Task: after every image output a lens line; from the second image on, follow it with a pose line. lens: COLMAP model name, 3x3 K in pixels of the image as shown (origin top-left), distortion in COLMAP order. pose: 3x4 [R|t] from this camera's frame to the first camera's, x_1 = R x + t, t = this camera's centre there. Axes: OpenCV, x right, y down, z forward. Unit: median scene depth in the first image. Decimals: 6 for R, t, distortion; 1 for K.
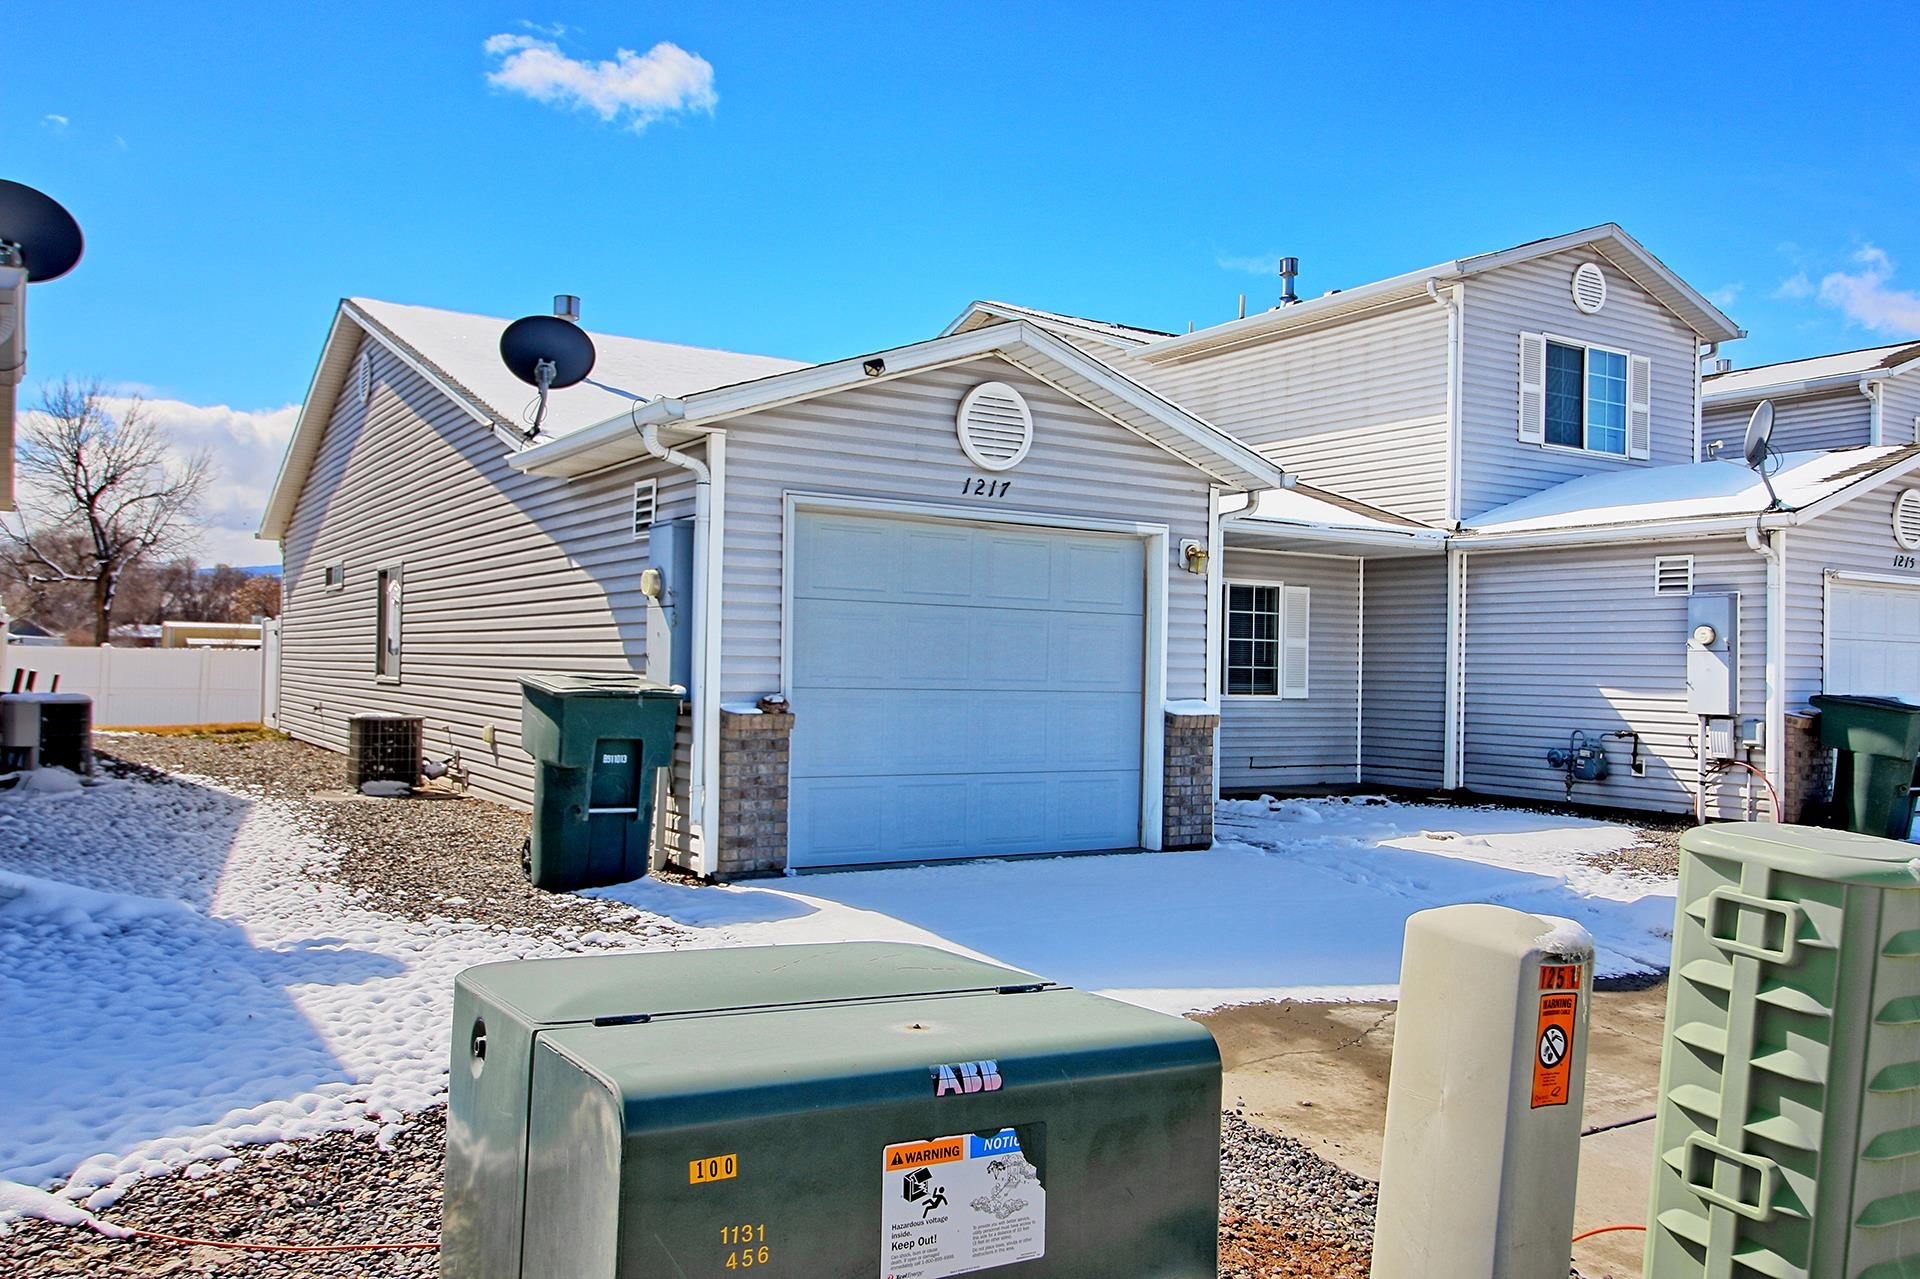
lens RADIAL K [[1489.3, 0, 962.4], [0, 1489.3, 639.9], [0, 0, 1]] dist [0.007711, 0.002061]
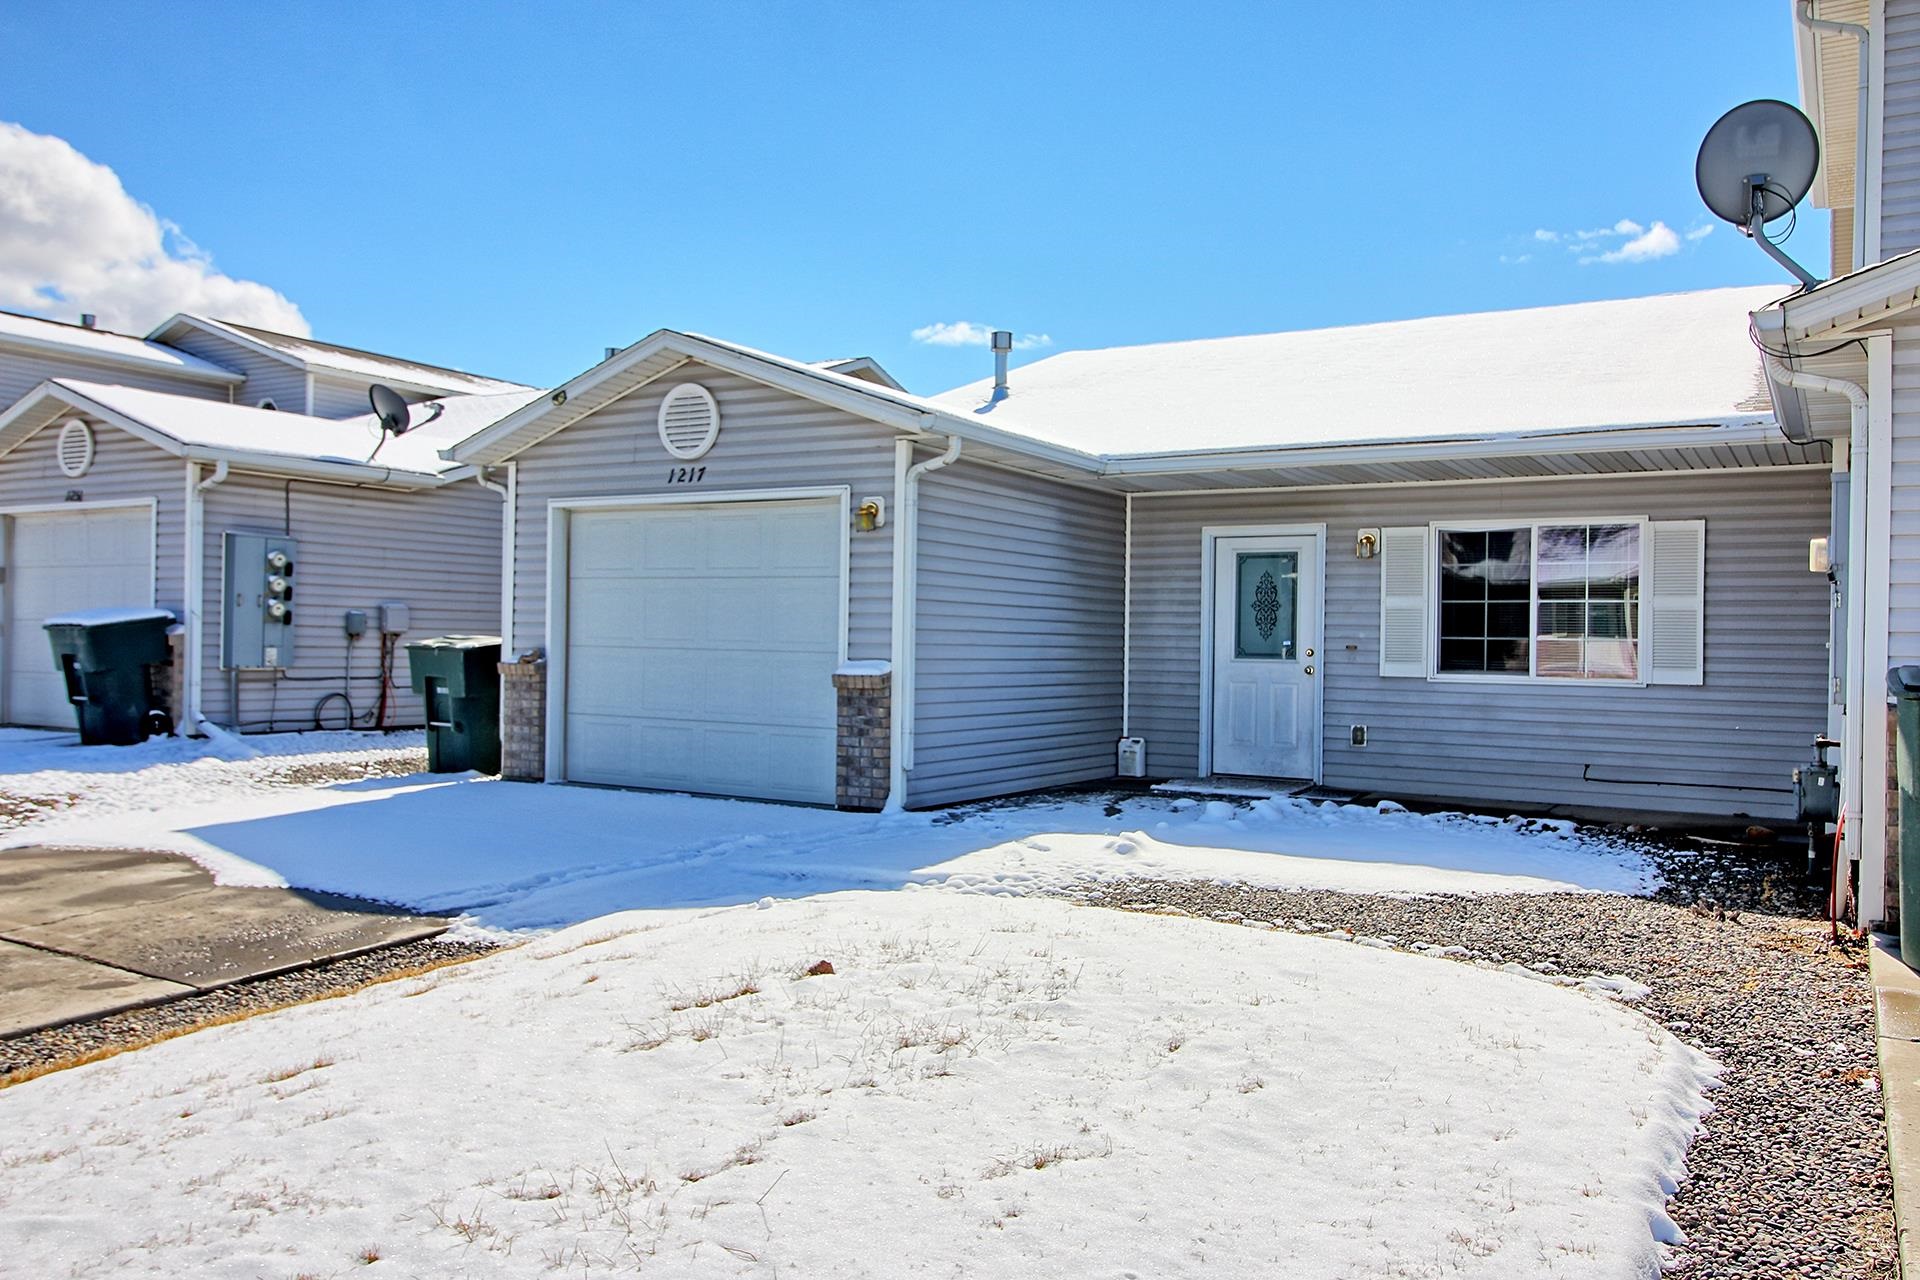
lens RADIAL K [[1489.3, 0, 959.6], [0, 1489.3, 642.7], [0, 0, 1]] dist [0.007711, 0.002061]
pose [[0.445650, -0.014861, -0.895084, 1.134140], [0.004978, 0.999888, -0.014122, 0.045965], [0.895193, 0.001838, 0.445674, 0.659463]]
